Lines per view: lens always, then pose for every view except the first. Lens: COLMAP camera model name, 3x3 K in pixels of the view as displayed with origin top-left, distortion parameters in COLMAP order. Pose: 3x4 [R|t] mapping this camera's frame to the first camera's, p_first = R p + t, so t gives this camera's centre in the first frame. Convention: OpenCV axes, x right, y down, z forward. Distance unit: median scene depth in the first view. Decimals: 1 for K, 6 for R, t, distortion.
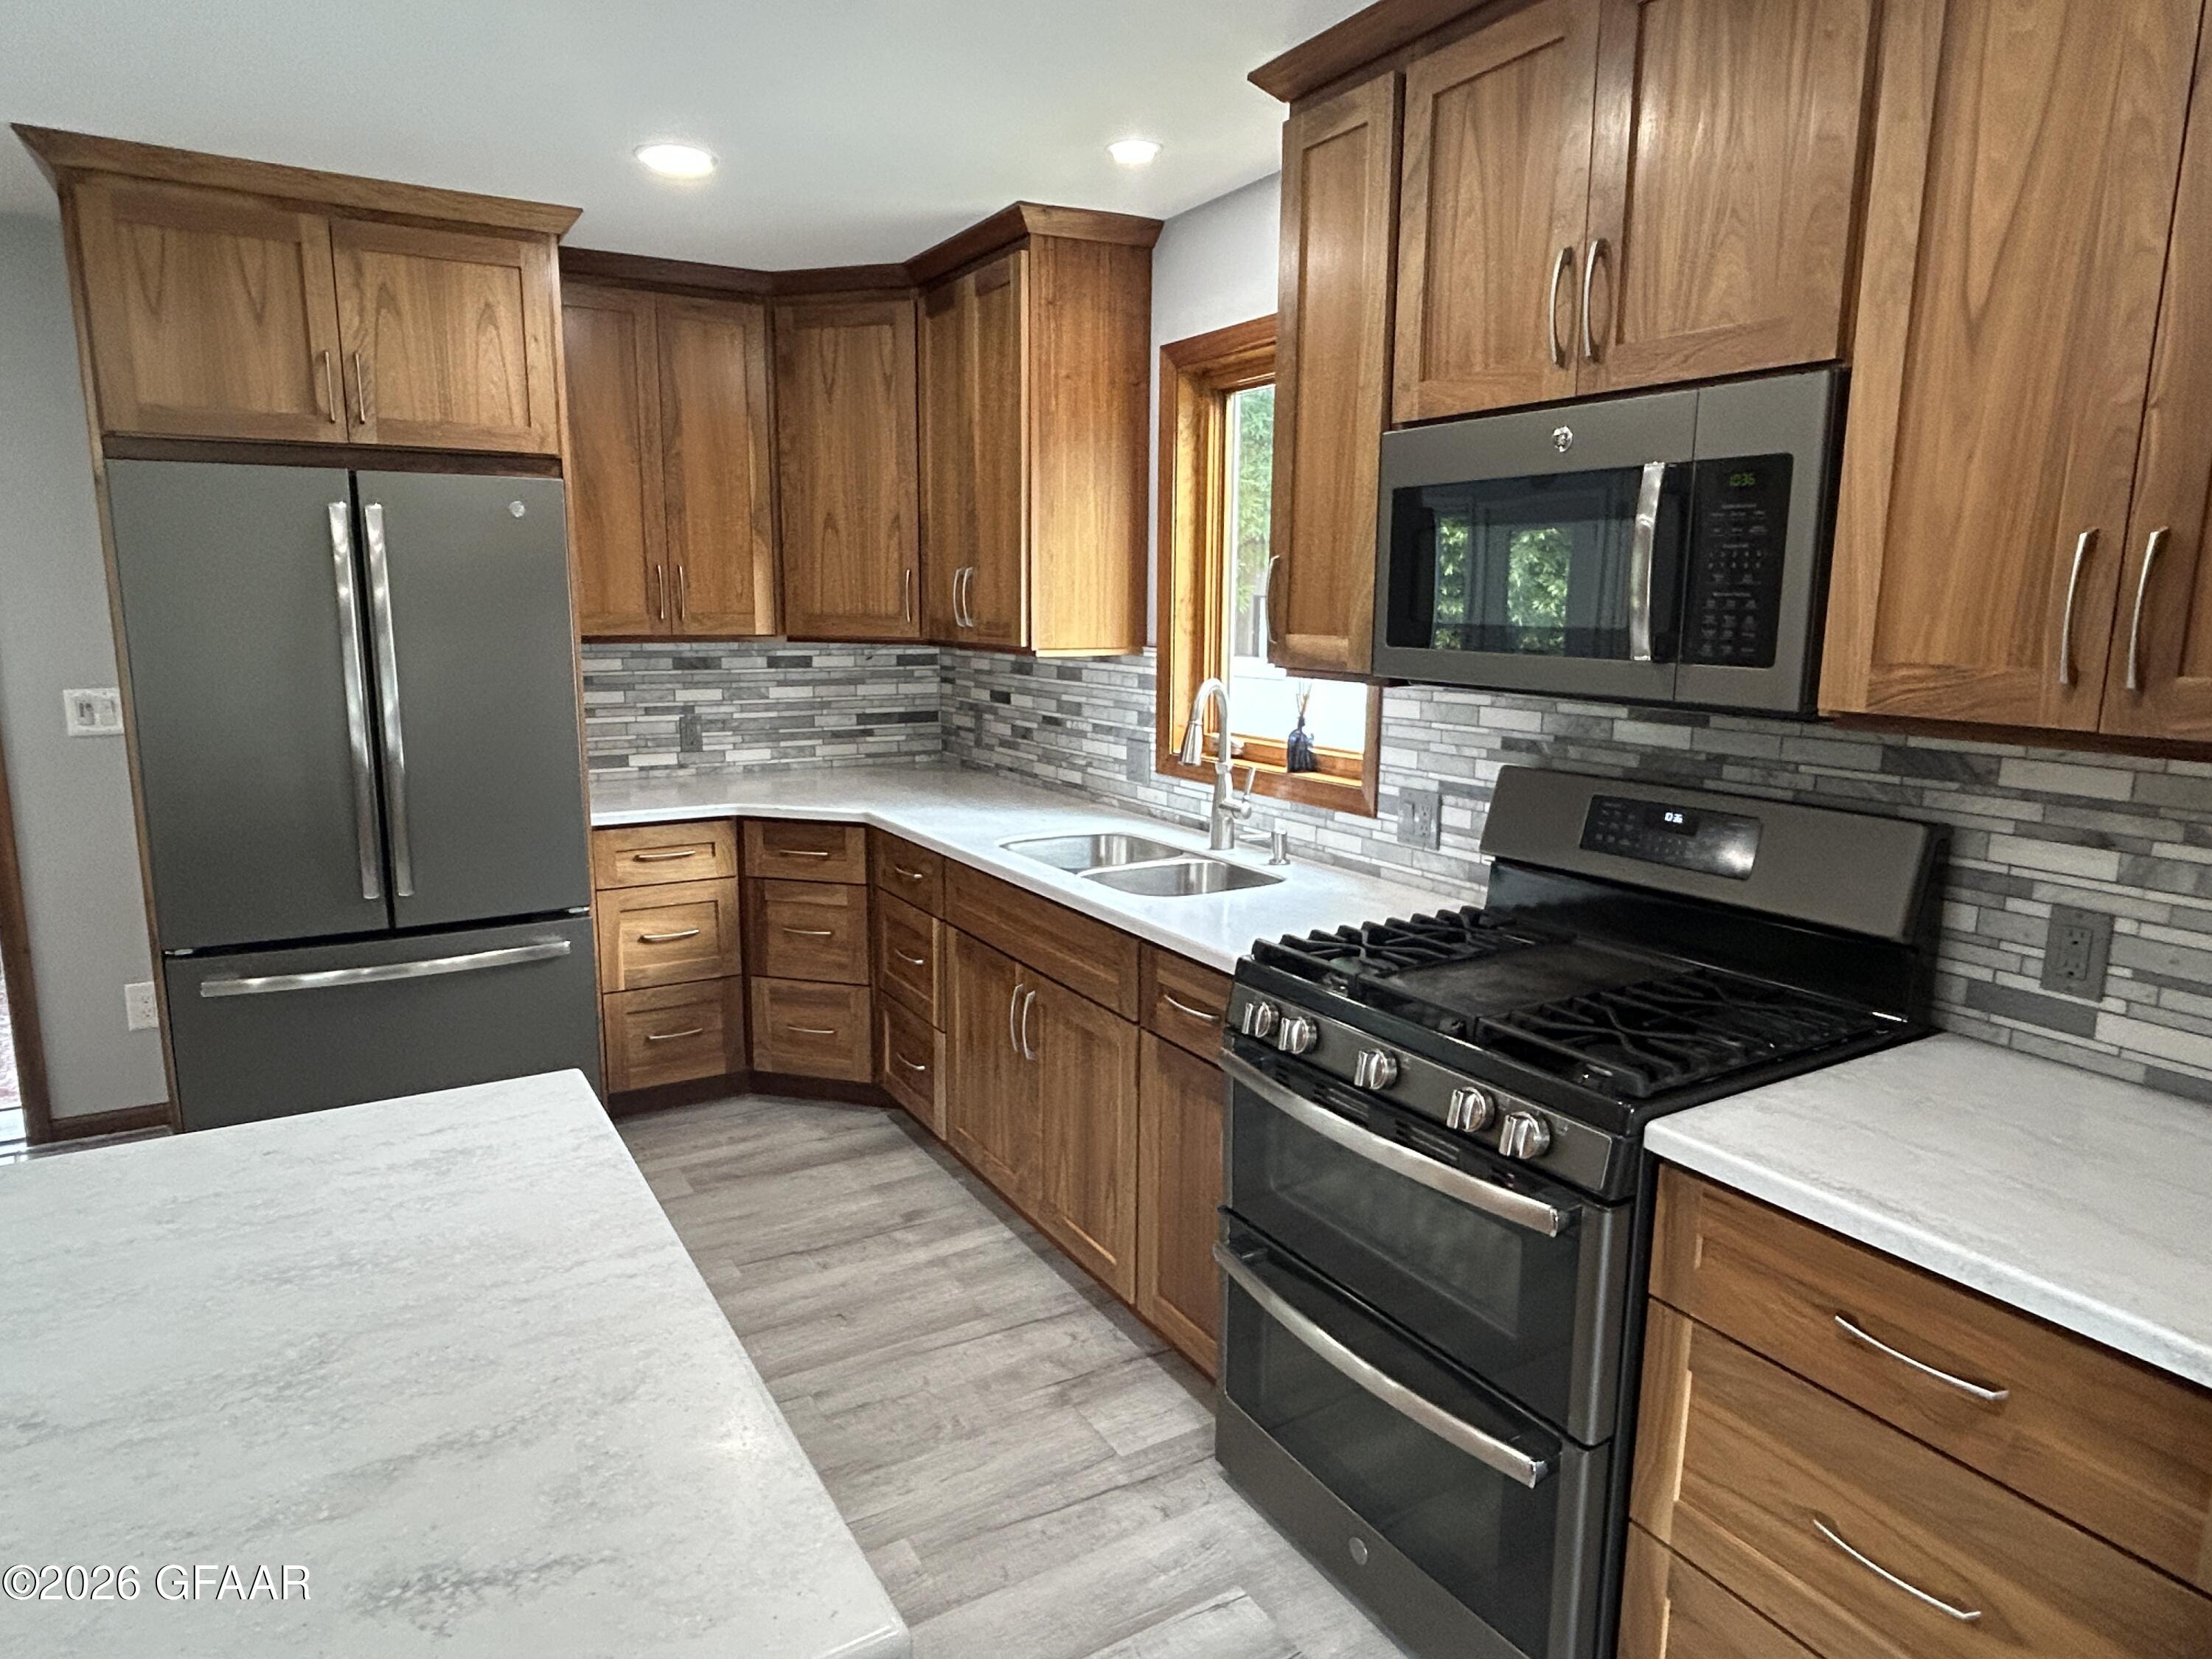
lens RADIAL K [[1309.8, 0, 1101.9], [0, 1309.8, 825.0], [0, 0, 1]] dist [0.004448, -0.007900]
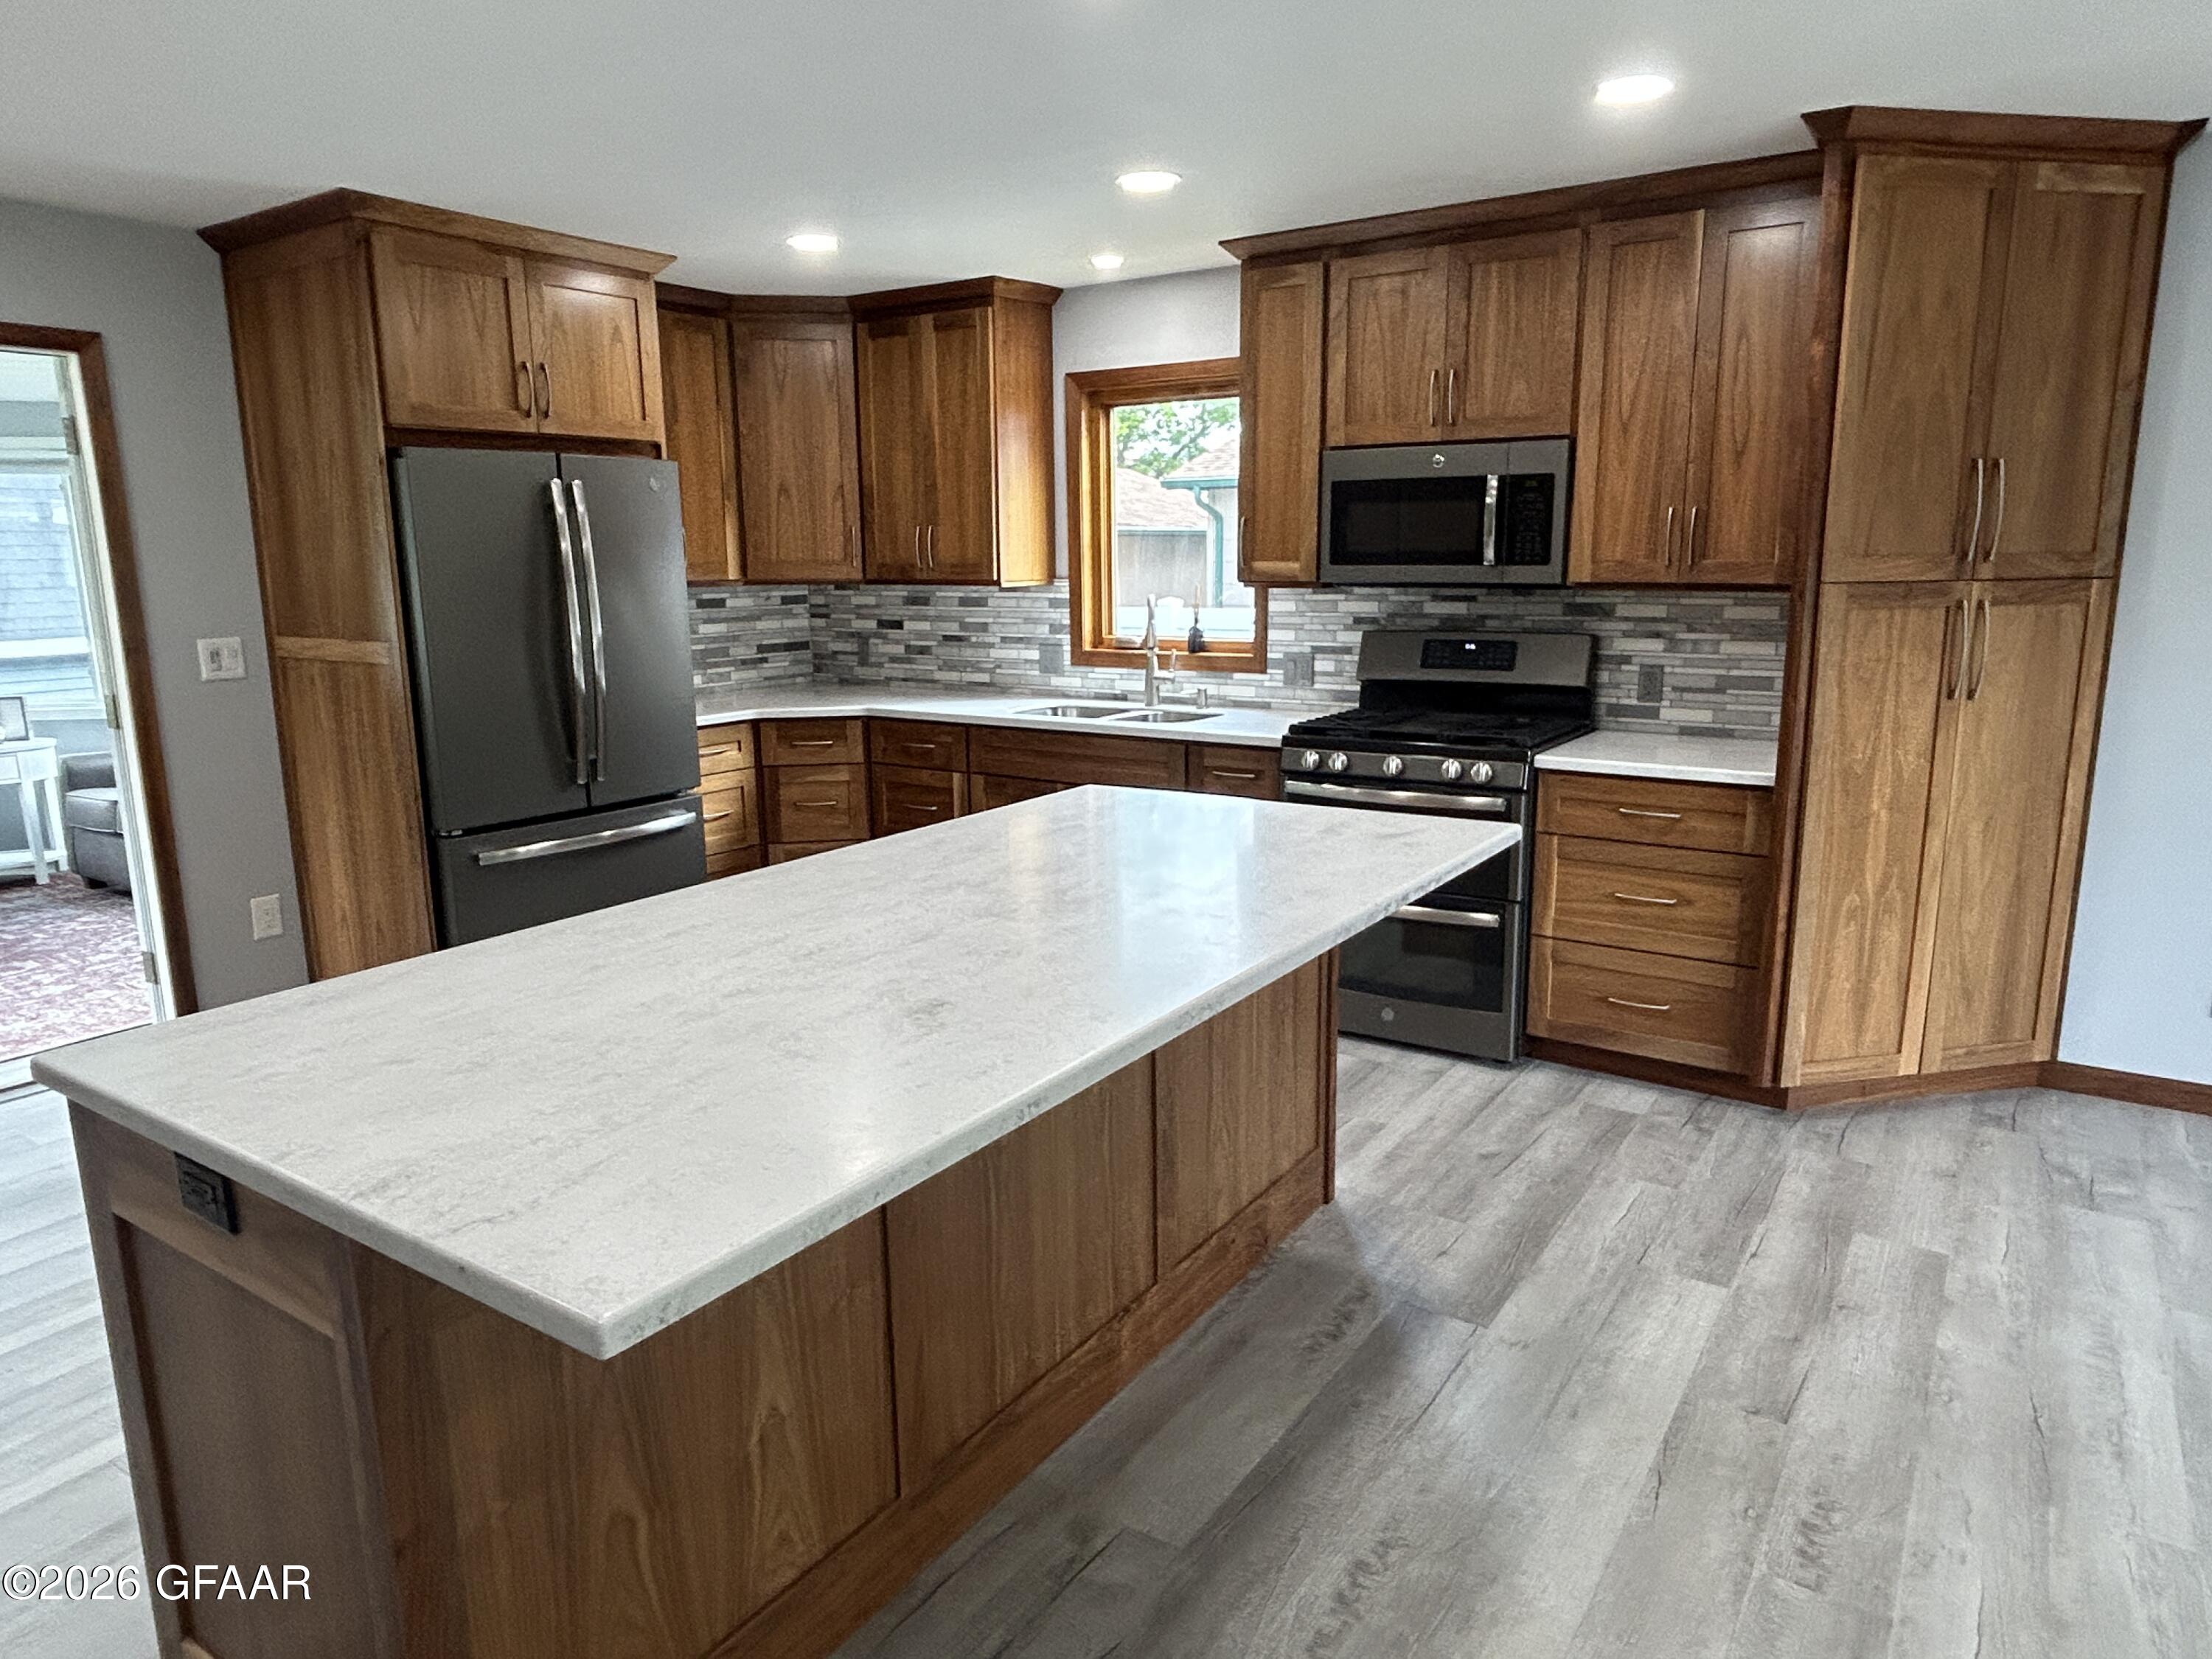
lens RADIAL K [[1387.5, 0, 1101.3], [0, 1387.5, 826.0], [0, 0, 1]] dist [0.001521, -0.005810]
pose [[0.905033, -0.098915, 0.413680, -0.694596], [0.089500, 0.995095, 0.042133, 0.090256], [-0.415818, -0.001108, 0.909447, -0.496463]]
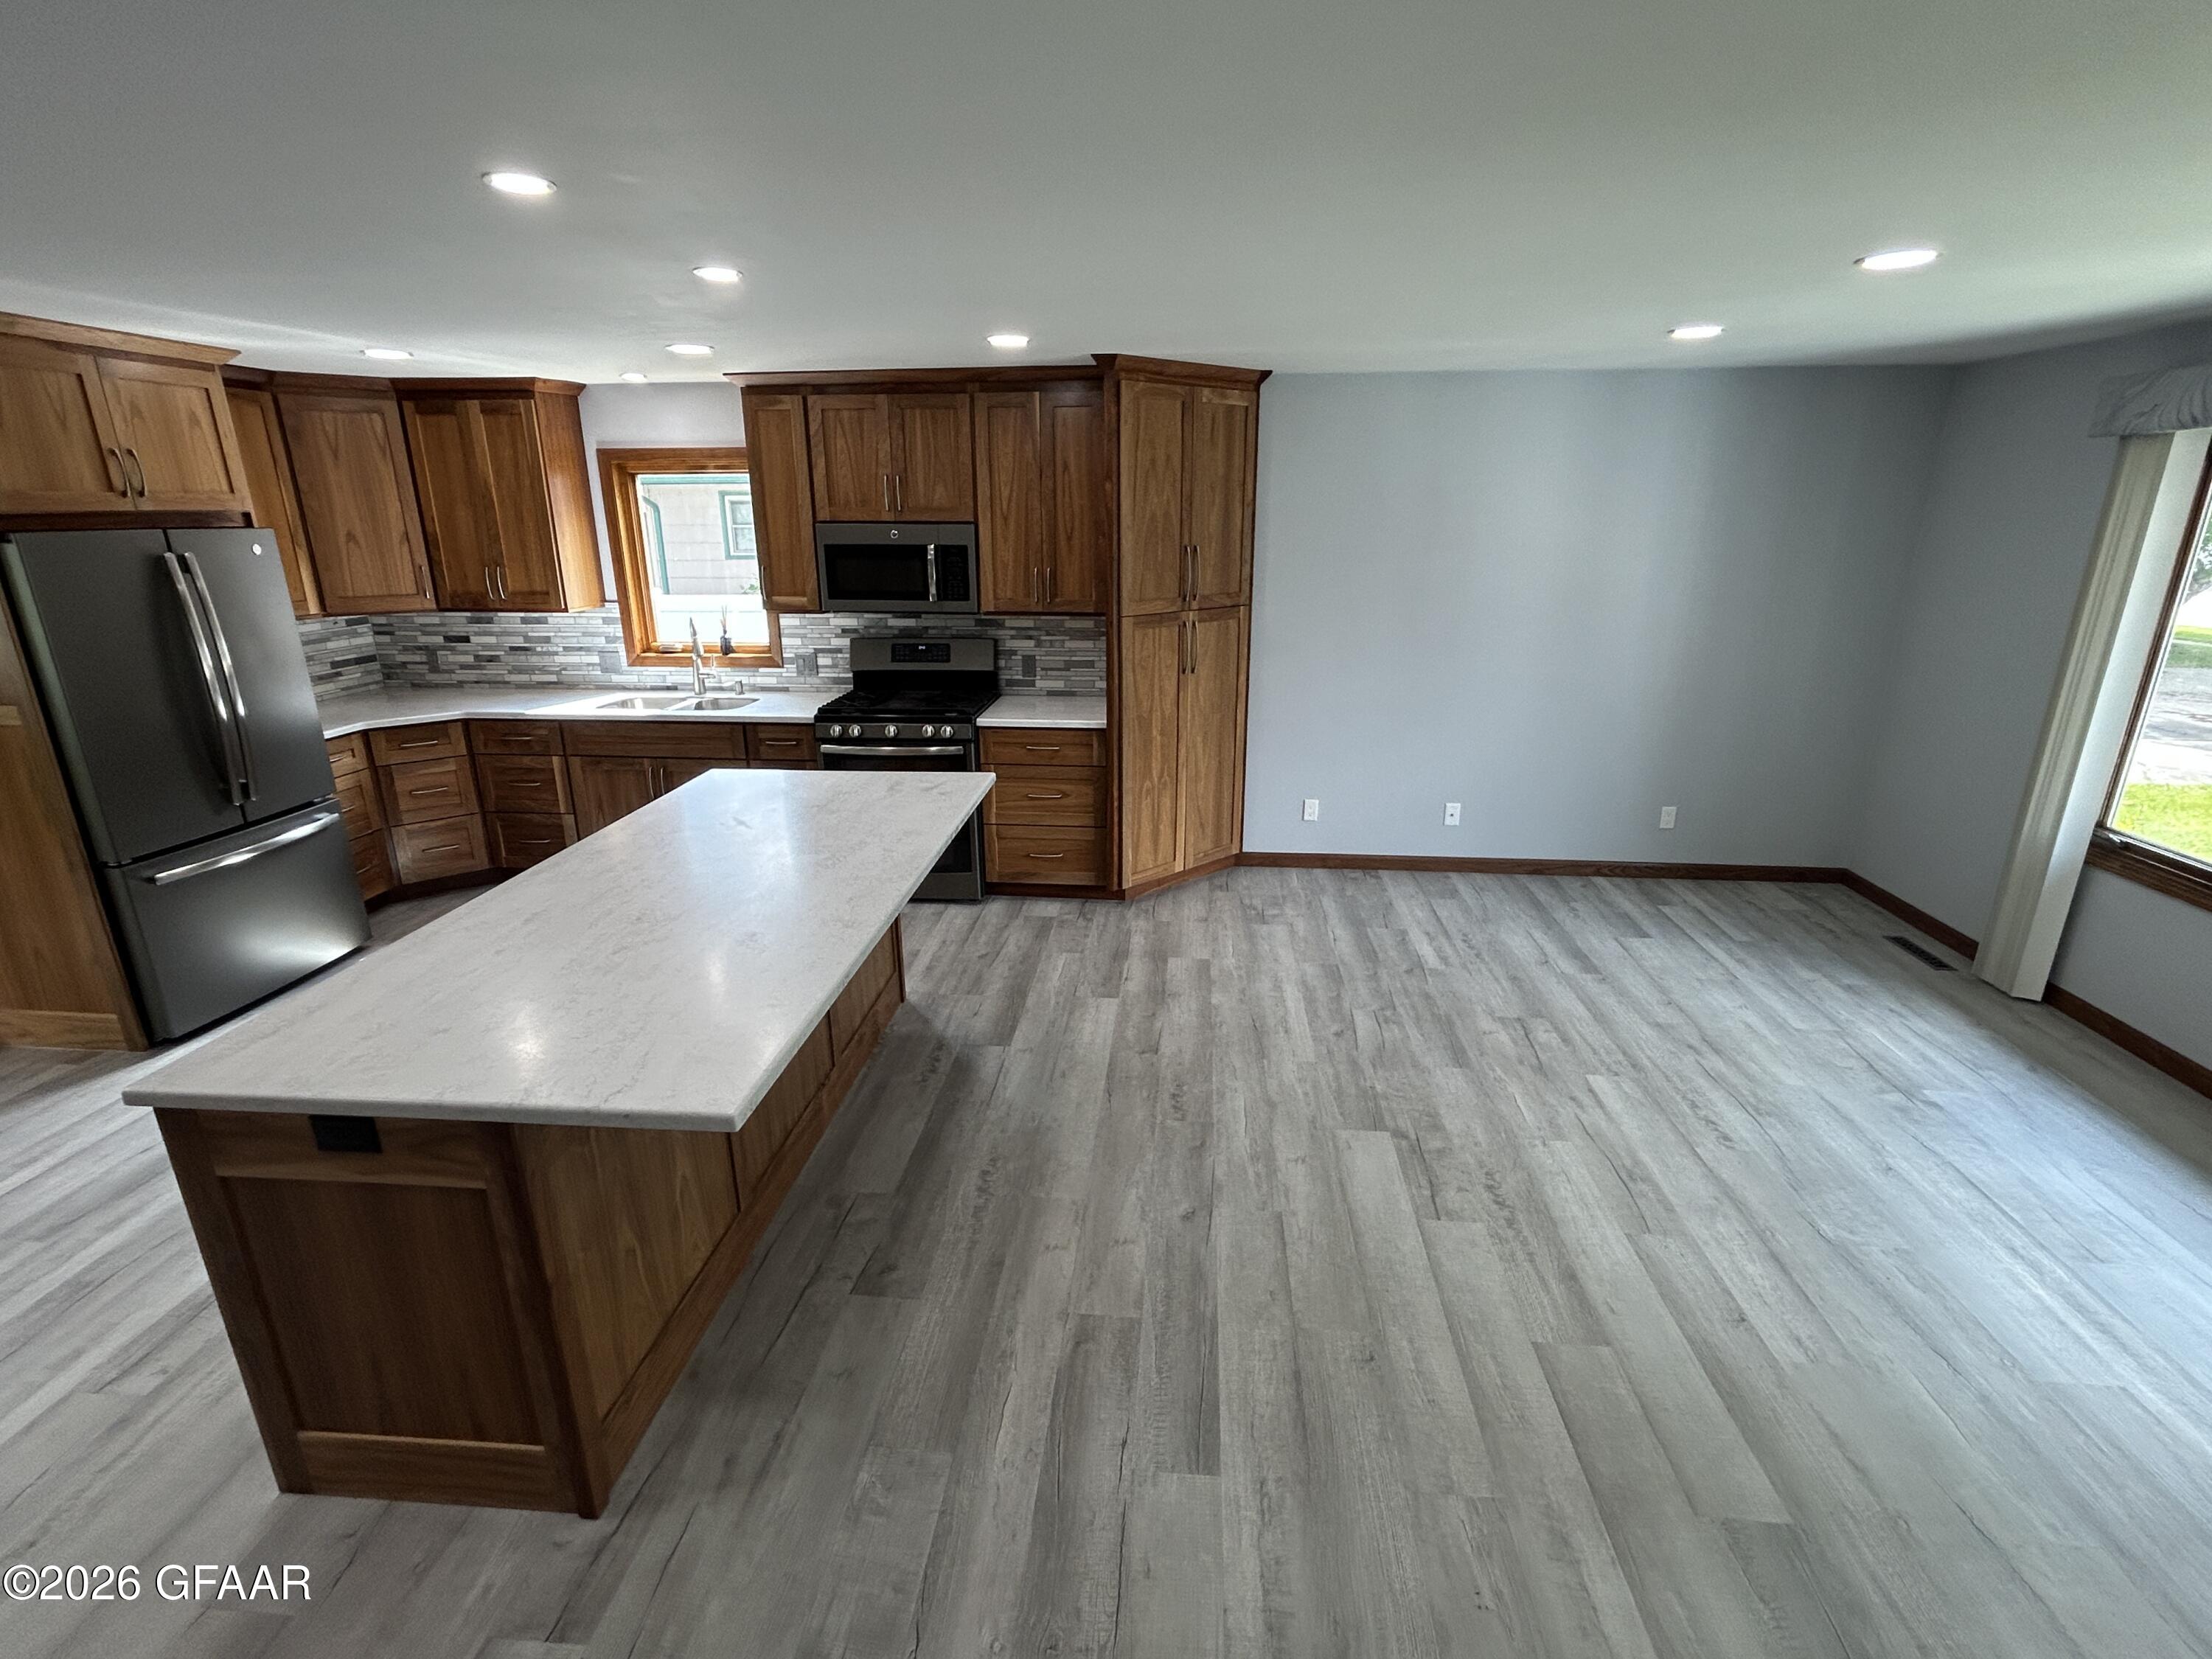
lens RADIAL K [[1021.7, 0, 1109.8], [0, 1021.7, 831.5], [0, 0, 1]] dist [-0.006070, 0.002475]
pose [[0.581623, -0.252946, 0.773132, -0.945744], [0.146092, 0.967454, 0.206618, -0.013218], [-0.800232, -0.007225, 0.599646, -0.615461]]
